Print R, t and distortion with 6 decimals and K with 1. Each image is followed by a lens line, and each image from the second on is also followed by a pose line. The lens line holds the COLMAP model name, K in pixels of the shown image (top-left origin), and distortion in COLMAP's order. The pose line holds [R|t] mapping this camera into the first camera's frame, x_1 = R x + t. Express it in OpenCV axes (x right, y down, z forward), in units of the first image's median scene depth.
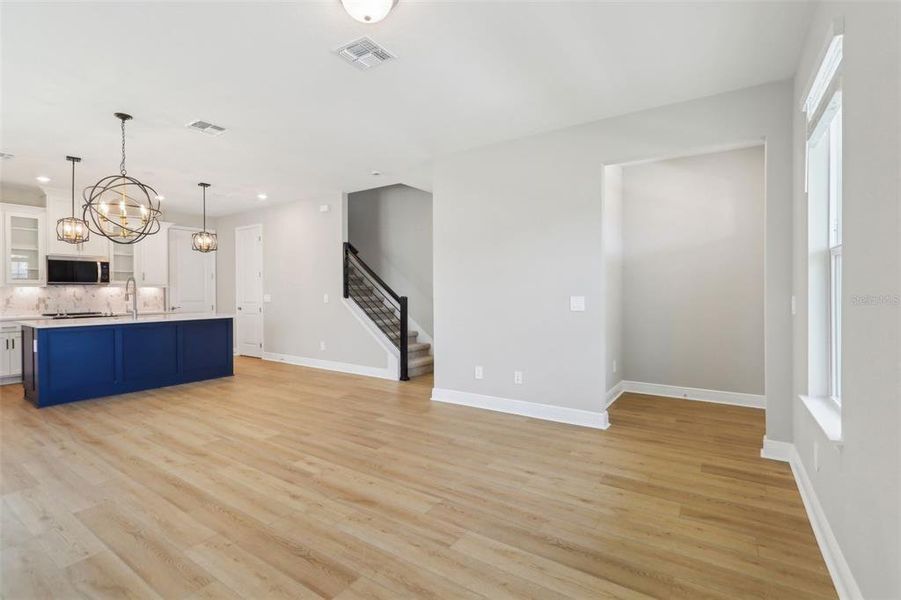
lens RADIAL K [[419.6, 0, 436.5], [0, 419.6, 295.4], [0, 0, 1]] dist [-0.004906, -0.000777]
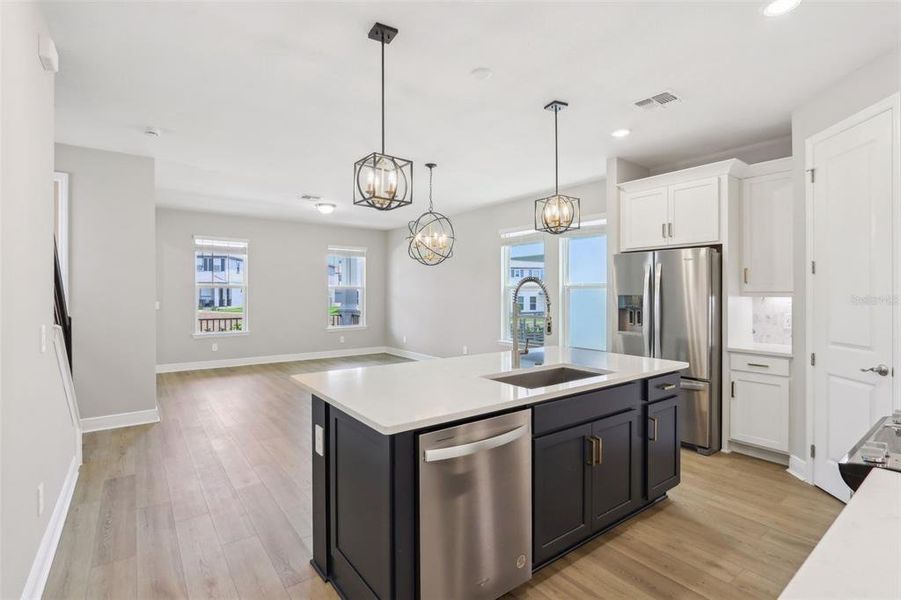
lens RADIAL K [[419.6, 0, 436.5], [0, 419.6, 295.4], [0, 0, 1]] dist [-0.004906, -0.000777]
pose [[-0.942813, 0.000080, 0.333322, -0.785614], [0.004718, 0.999903, 0.013103, -0.032285], [-0.333289, 0.013926, -0.942722, 1.453602]]
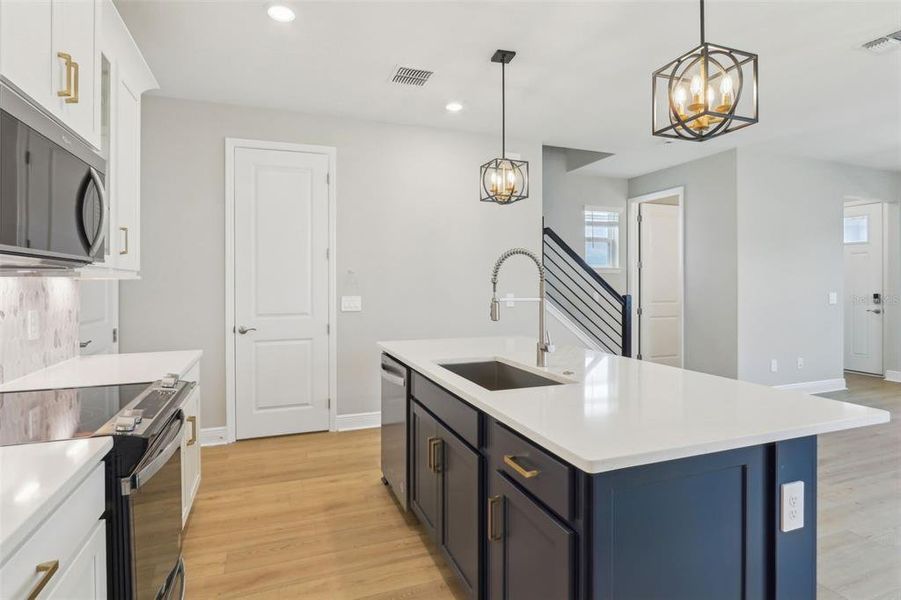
lens RADIAL K [[469.4, 0, 438.4], [0, 469.4, 285.3], [0, 0, 1]] dist [-0.003599, -0.000593]
pose [[0.564504, 0.000368, 0.825430, -1.096297], [0.006599, 0.999966, -0.004959, -0.015417], [-0.825404, 0.008246, 0.564483, 0.834853]]
